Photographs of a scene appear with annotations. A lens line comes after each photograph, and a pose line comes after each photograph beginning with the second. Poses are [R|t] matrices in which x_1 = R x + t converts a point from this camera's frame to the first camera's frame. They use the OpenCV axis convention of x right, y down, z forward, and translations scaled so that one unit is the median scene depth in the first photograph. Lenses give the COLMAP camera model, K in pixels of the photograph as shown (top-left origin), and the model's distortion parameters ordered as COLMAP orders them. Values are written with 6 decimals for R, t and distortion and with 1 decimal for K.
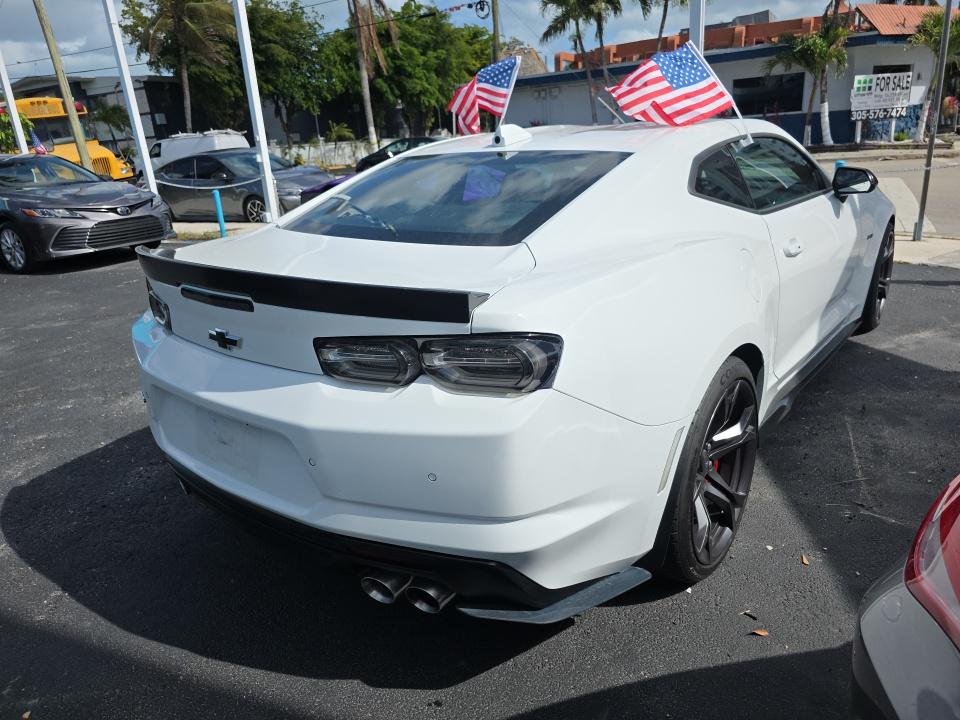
lens RADIAL K [[655.5, 0, 480.0], [0, 655.5, 360.0], [0, 0, 1]] dist [0.006799, -0.018934]
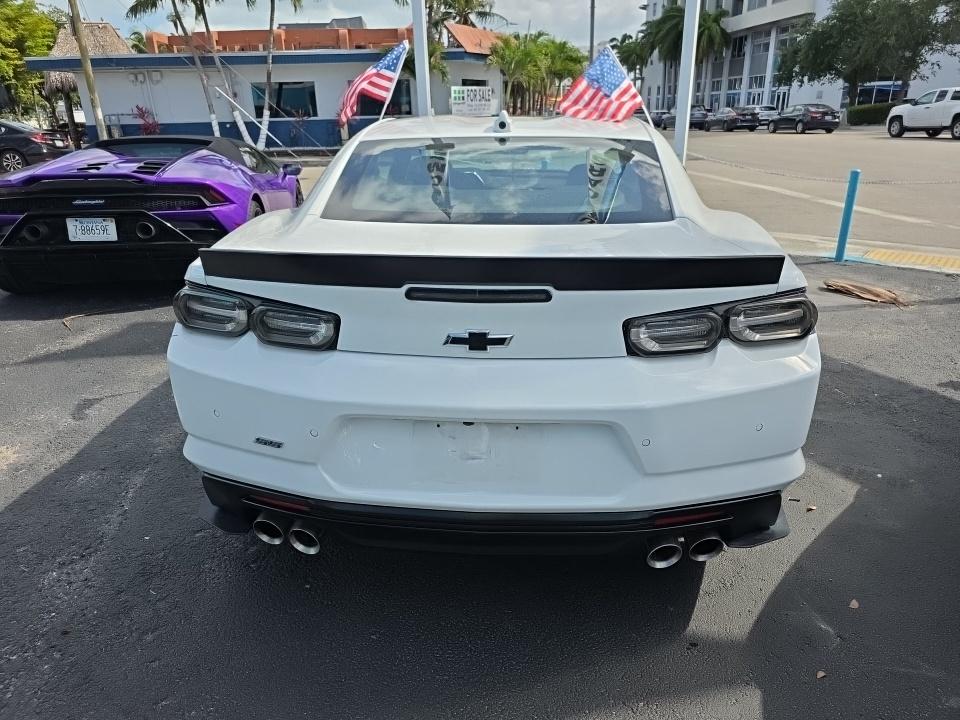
lens RADIAL K [[634.9, 0, 480.5], [0, 634.9, 385.9], [0, 0, 1]] dist [0.006439, 0.001983]
pose [[0.810513, -0.178614, 0.557823, -0.115979], [0.152173, 0.983880, 0.093931, -0.006898], [-0.565608, 0.008753, 0.824628, 0.039978]]
